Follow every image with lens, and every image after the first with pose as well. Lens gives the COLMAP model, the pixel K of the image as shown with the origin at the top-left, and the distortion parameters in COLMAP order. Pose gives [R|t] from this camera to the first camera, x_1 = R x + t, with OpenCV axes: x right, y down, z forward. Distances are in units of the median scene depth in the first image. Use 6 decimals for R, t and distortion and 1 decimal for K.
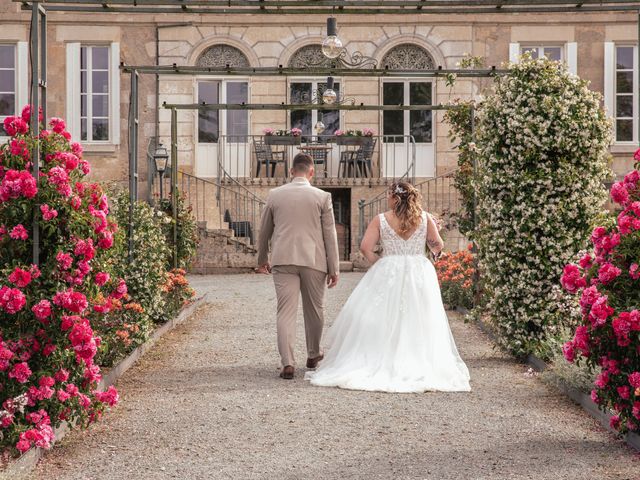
lens RADIAL K [[3161.8, 0, 320.0], [0, 3161.8, 239.2], [0, 0, 1]] dist [-1.033252, 6.058094]
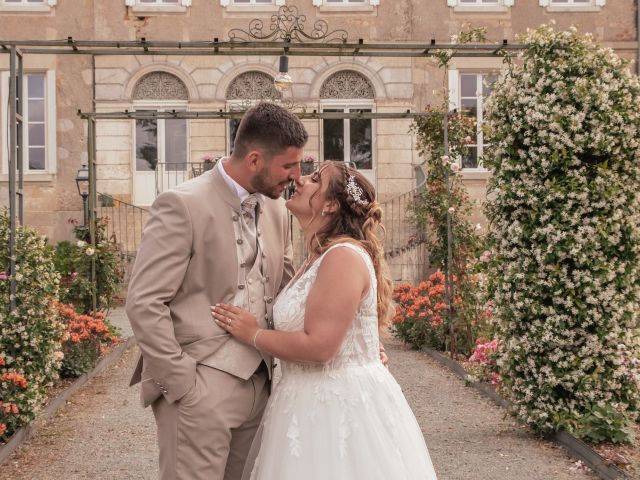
lens RADIAL K [[1740.6, 0, 319.2], [0, 1740.6, 258.1], [0, 0, 1]] dist [-0.361936, 0.666838]
pose [[0.999071, -0.008624, 0.042229, -0.006004], [0.008588, 0.999963, 0.001039, -0.004510], [-0.042237, -0.000676, 0.999107, 0.597664]]
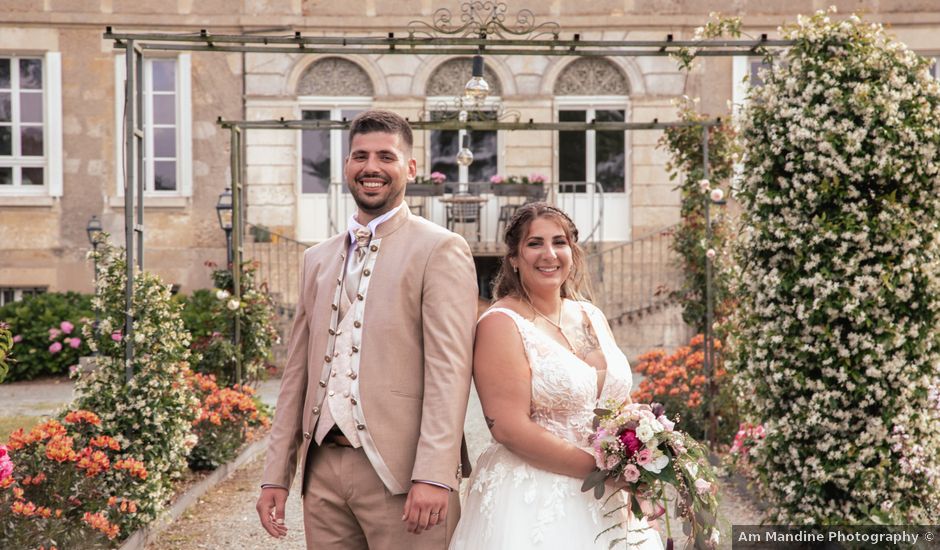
lens RADIAL K [[2632.3, 0, 434.3], [0, 2632.3, 336.6], [0, 0, 1]] dist [0.056426, -0.335280]
pose [[0.999786, -0.002333, -0.020570, 0.005208], [0.002538, 0.999947, 0.009943, -0.005071], [0.020546, -0.009993, 0.999739, 0.520921]]
